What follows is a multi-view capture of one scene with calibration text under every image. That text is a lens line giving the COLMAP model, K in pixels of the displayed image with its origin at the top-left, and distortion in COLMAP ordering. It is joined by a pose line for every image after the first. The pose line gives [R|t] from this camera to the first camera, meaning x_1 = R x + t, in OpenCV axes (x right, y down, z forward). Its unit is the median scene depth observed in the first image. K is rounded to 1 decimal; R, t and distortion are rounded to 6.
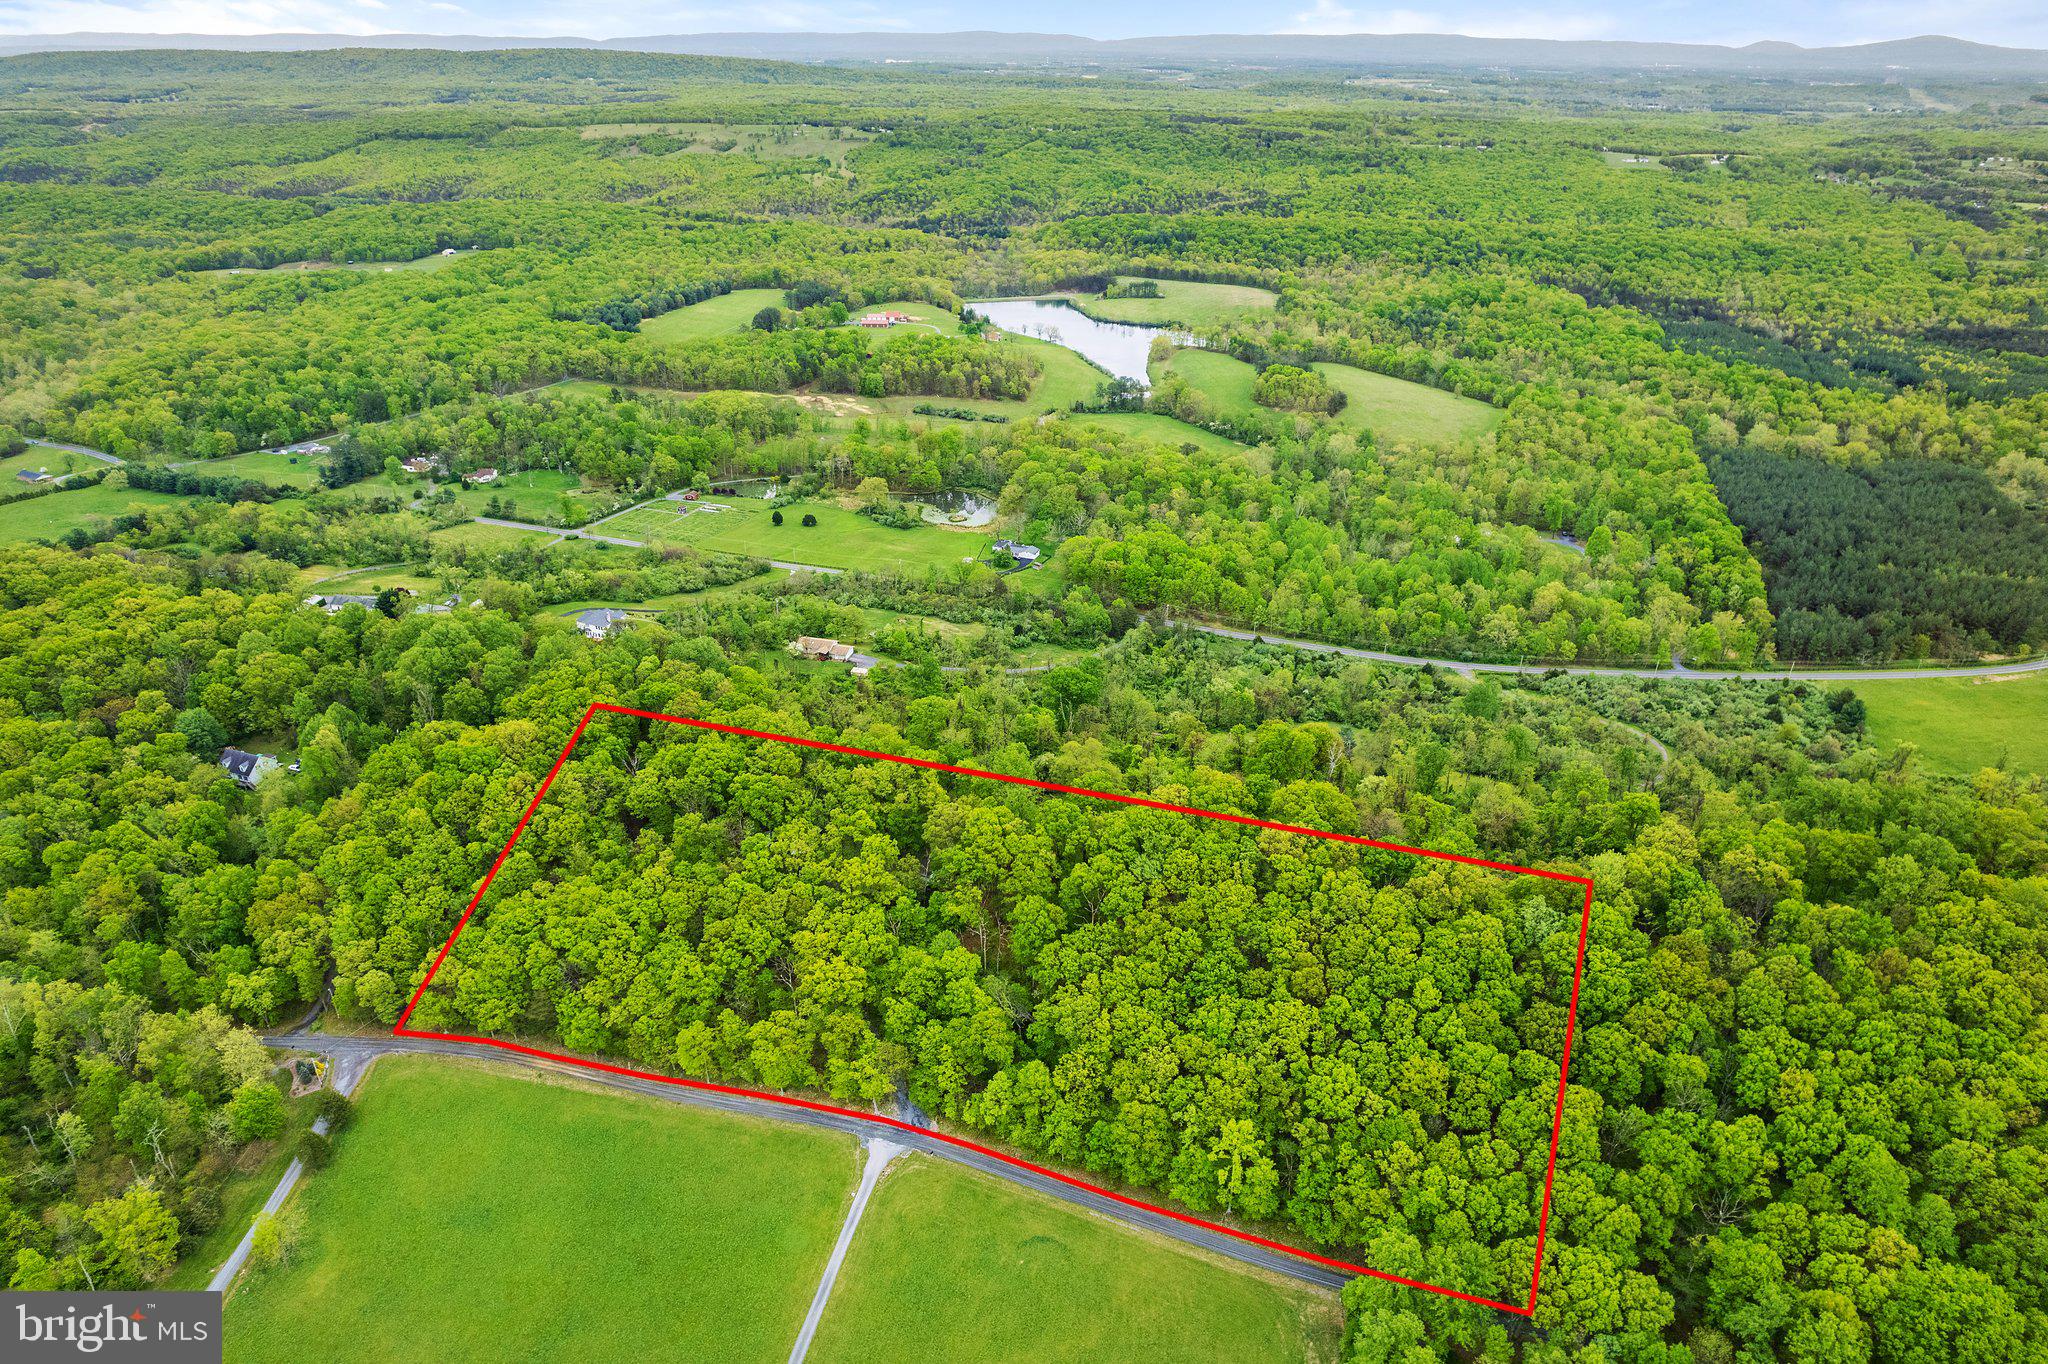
lens RADIAL K [[1315.2, 0, 1012.6], [0, 1315.2, 647.2], [0, 0, 1]] dist [-0.043476, 0.001882]
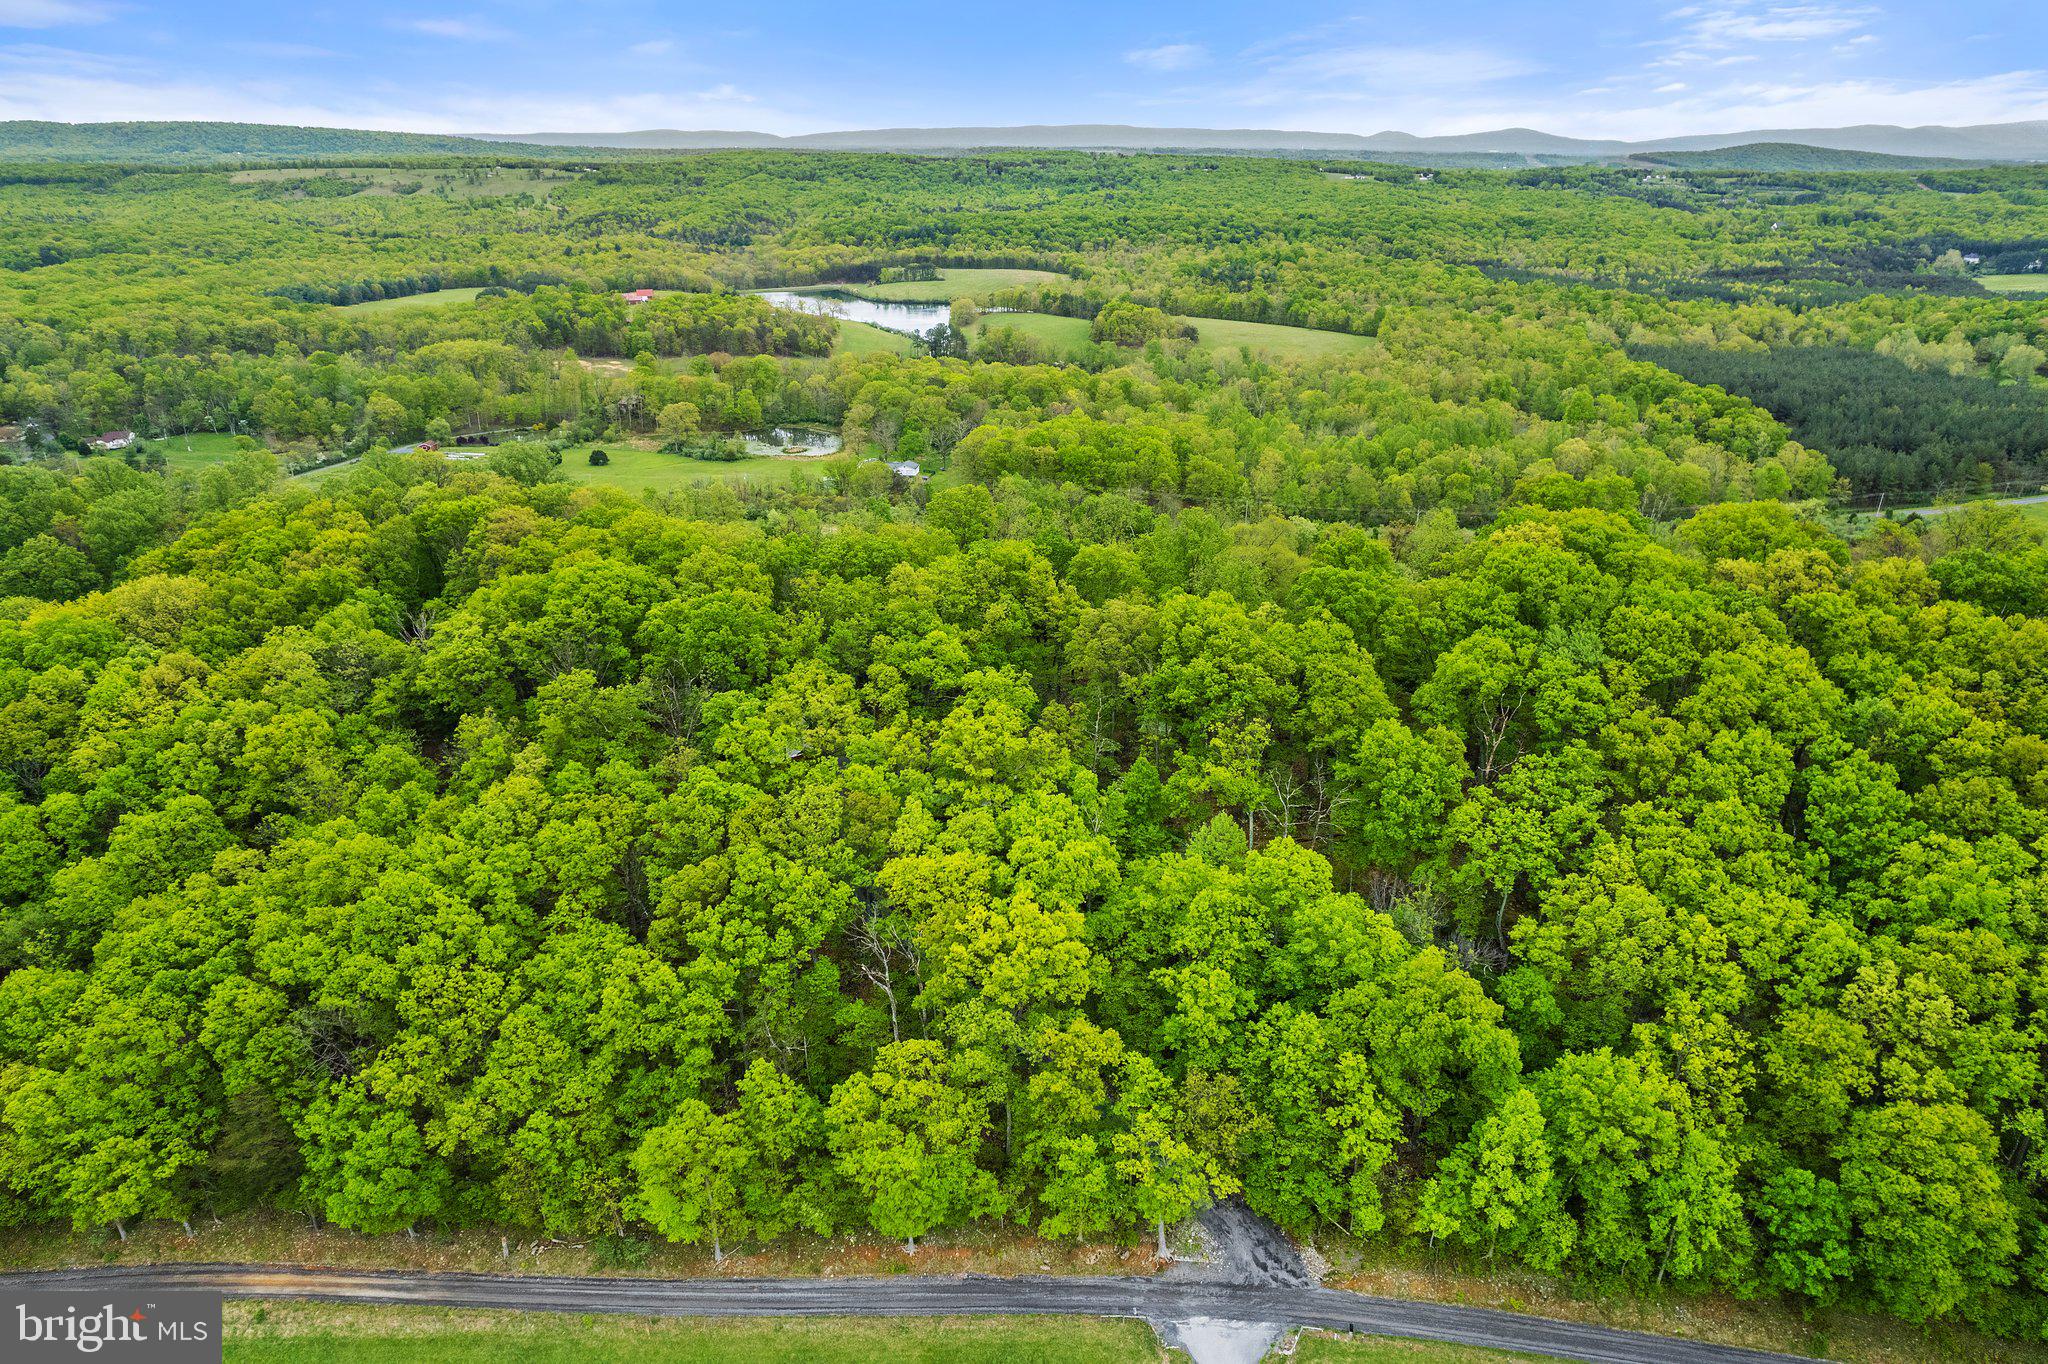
lens RADIAL K [[1273.5, 0, 980.7], [0, 1273.5, 684.9], [0, 0, 1]] dist [-0.082448, 0.091492]
pose [[0.976271, -0.092404, 0.195847, -0.196979], [0.102024, 0.993994, -0.039596, 0.167907], [-0.191011, 0.058638, 0.979835, 0.547671]]
